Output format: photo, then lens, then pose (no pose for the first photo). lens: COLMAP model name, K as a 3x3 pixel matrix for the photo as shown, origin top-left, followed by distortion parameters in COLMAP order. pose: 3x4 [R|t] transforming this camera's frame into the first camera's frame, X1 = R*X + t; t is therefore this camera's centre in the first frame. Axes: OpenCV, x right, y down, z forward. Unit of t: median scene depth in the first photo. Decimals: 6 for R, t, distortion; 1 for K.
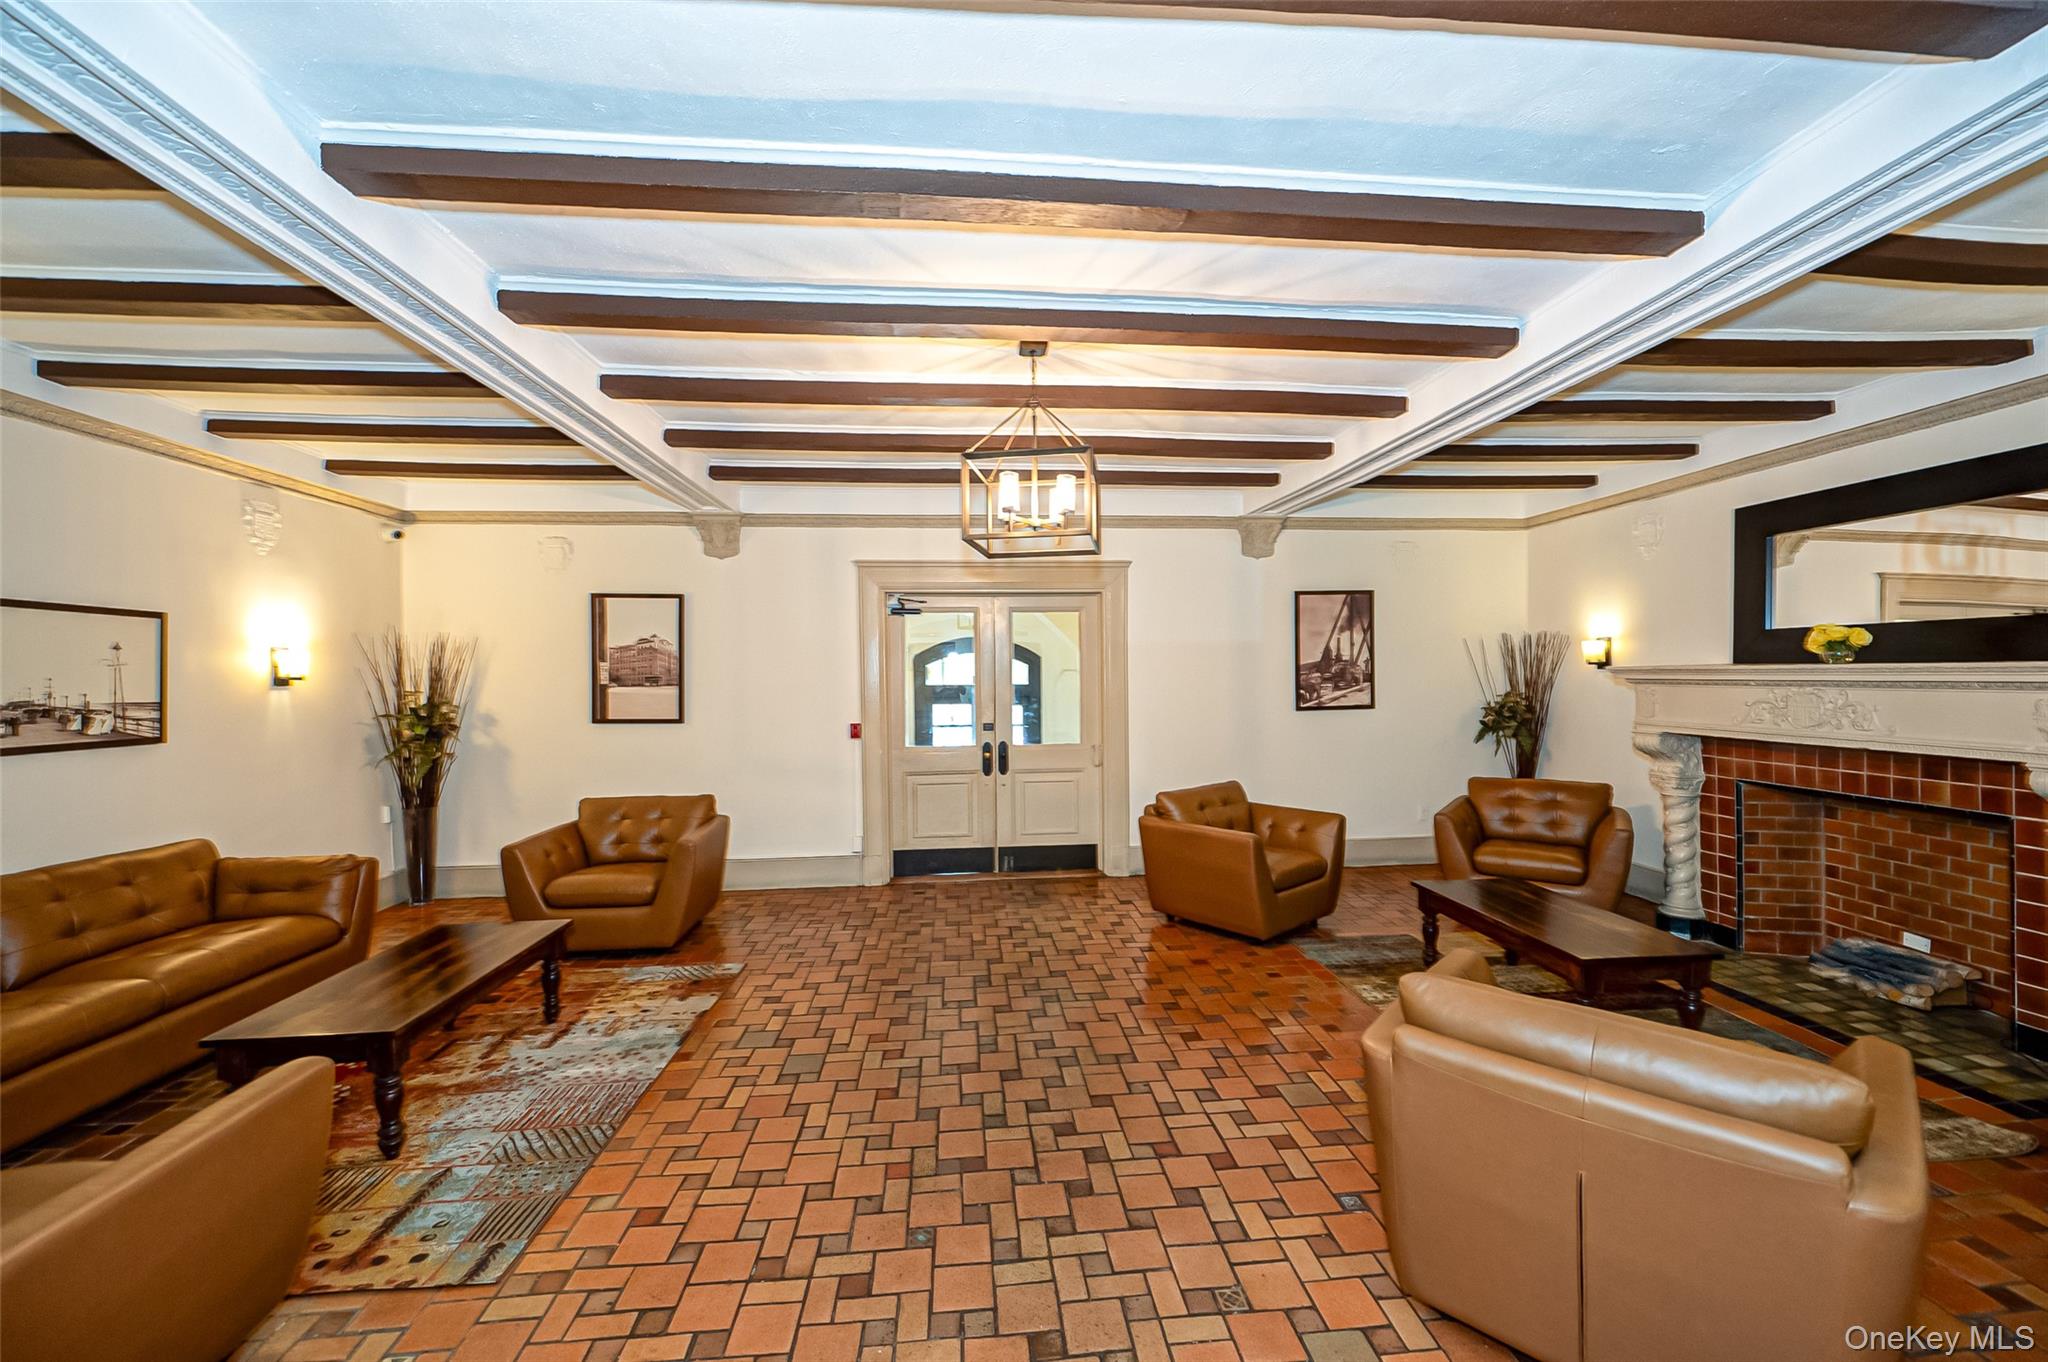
lens RADIAL K [[814.2, 0, 1027.0], [0, 814.2, 677.6], [0, 0, 1]] dist [-0.008248, -0.000980]
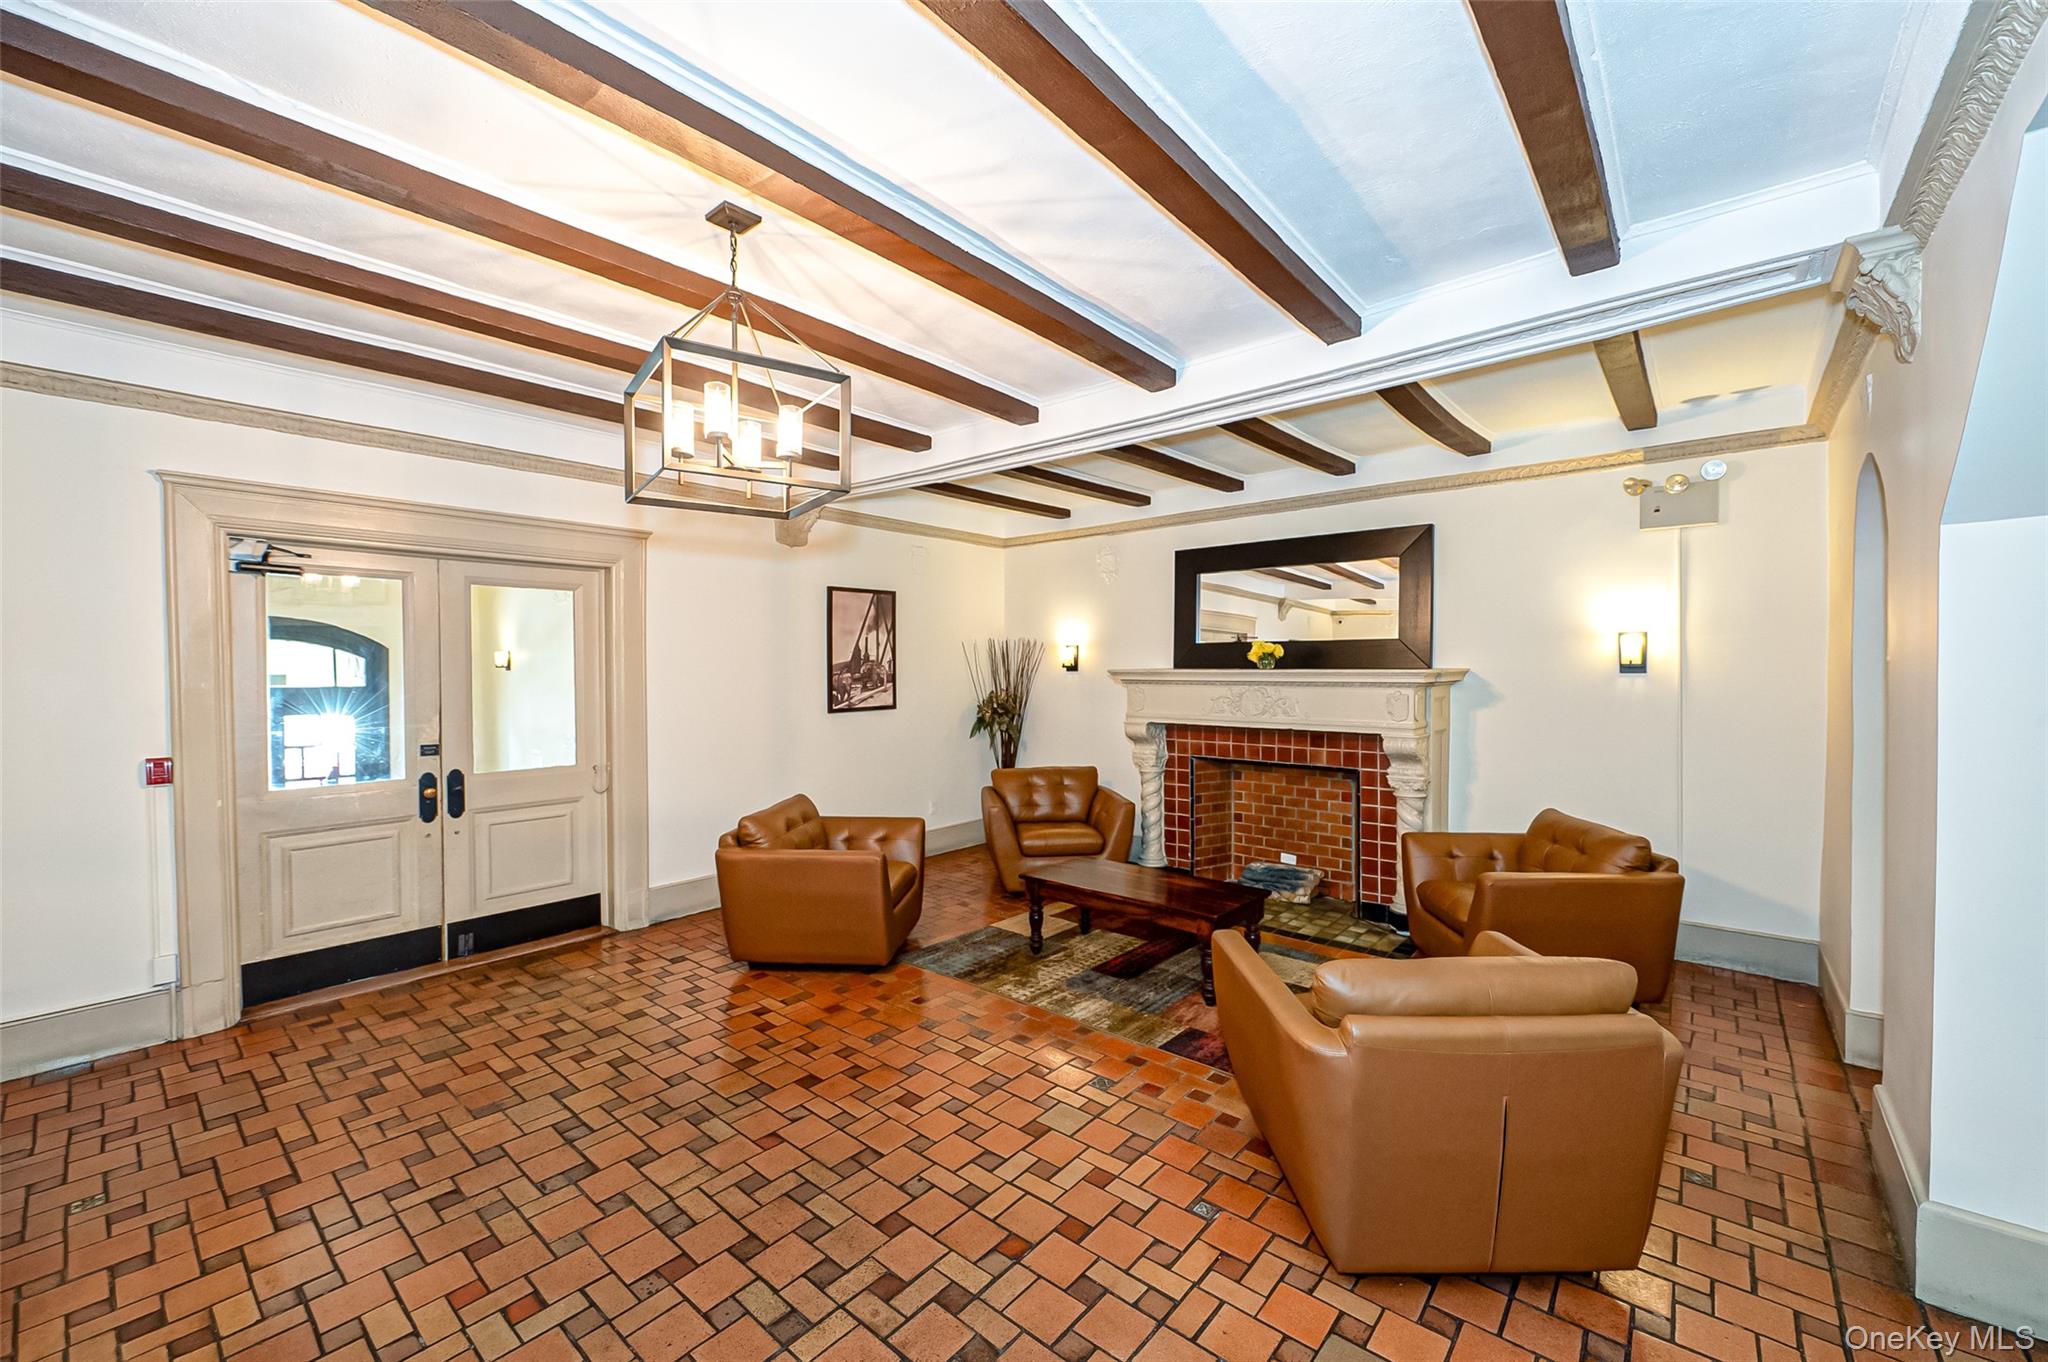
lens RADIAL K [[814.2, 0, 1025.8], [0, 814.2, 680.8], [0, 0, 1]] dist [-0.008248, -0.000980]
pose [[0.709834, -0.001481, 0.704368, -0.260547], [-0.002422, 0.999987, 0.004544, -0.002221], [-0.704365, -0.004931, 0.709821, 0.259615]]
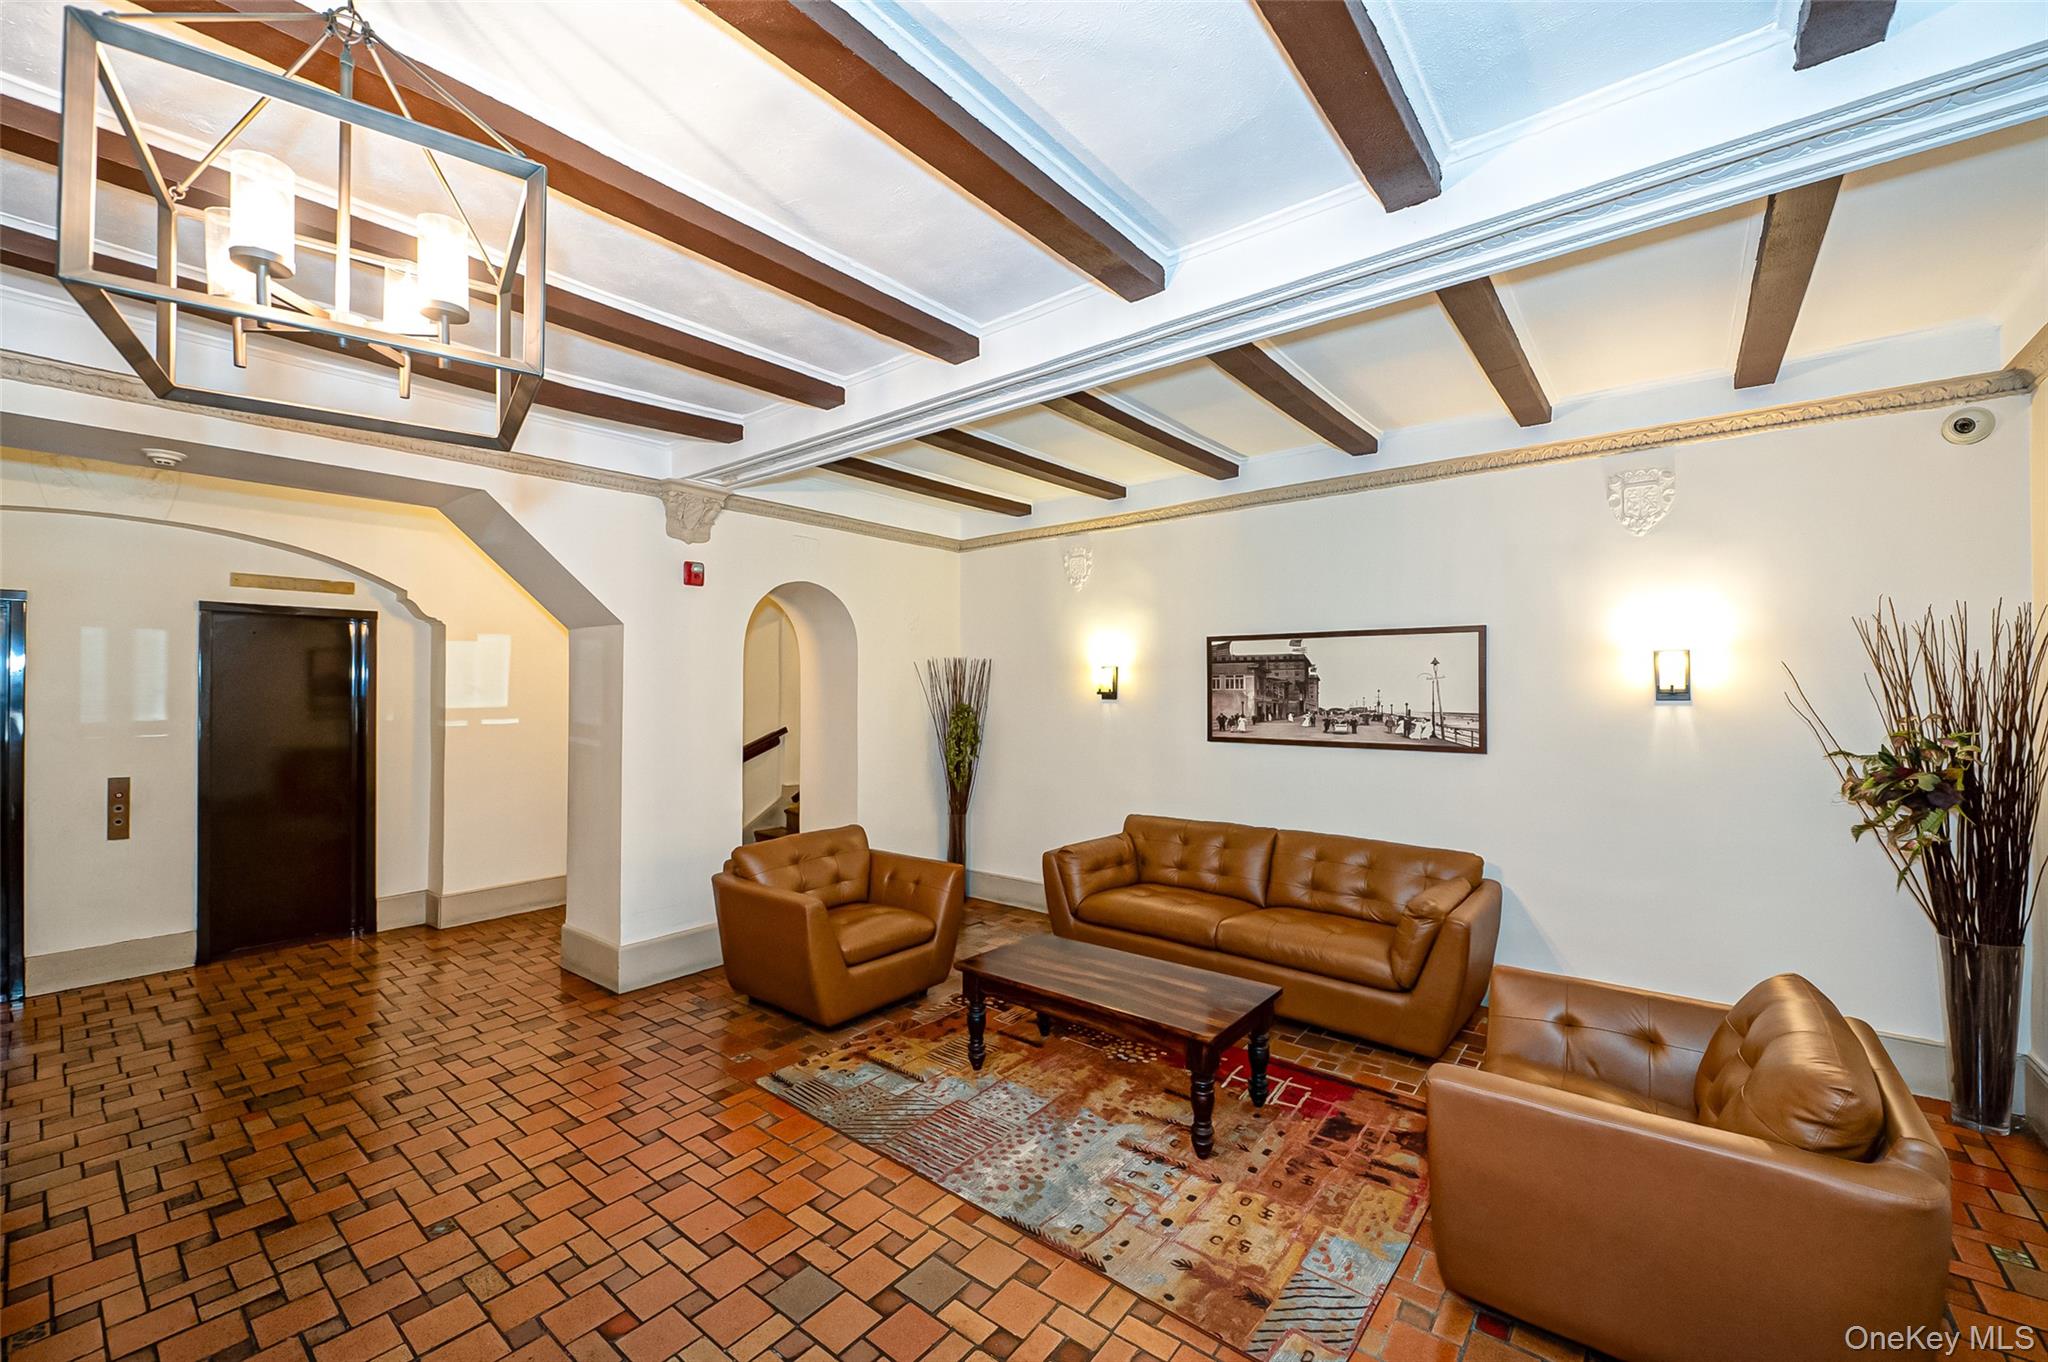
lens RADIAL K [[814.2, 0, 1043.6], [0, 814.2, 684.4], [0, 0, 1]] dist [-0.008248, -0.000980]
pose [[-0.683552, 0.007523, -0.729863, 0.054479], [0.007199, 0.999968, 0.003565, -0.014058], [0.729866, -0.002818, -0.683584, 1.298527]]
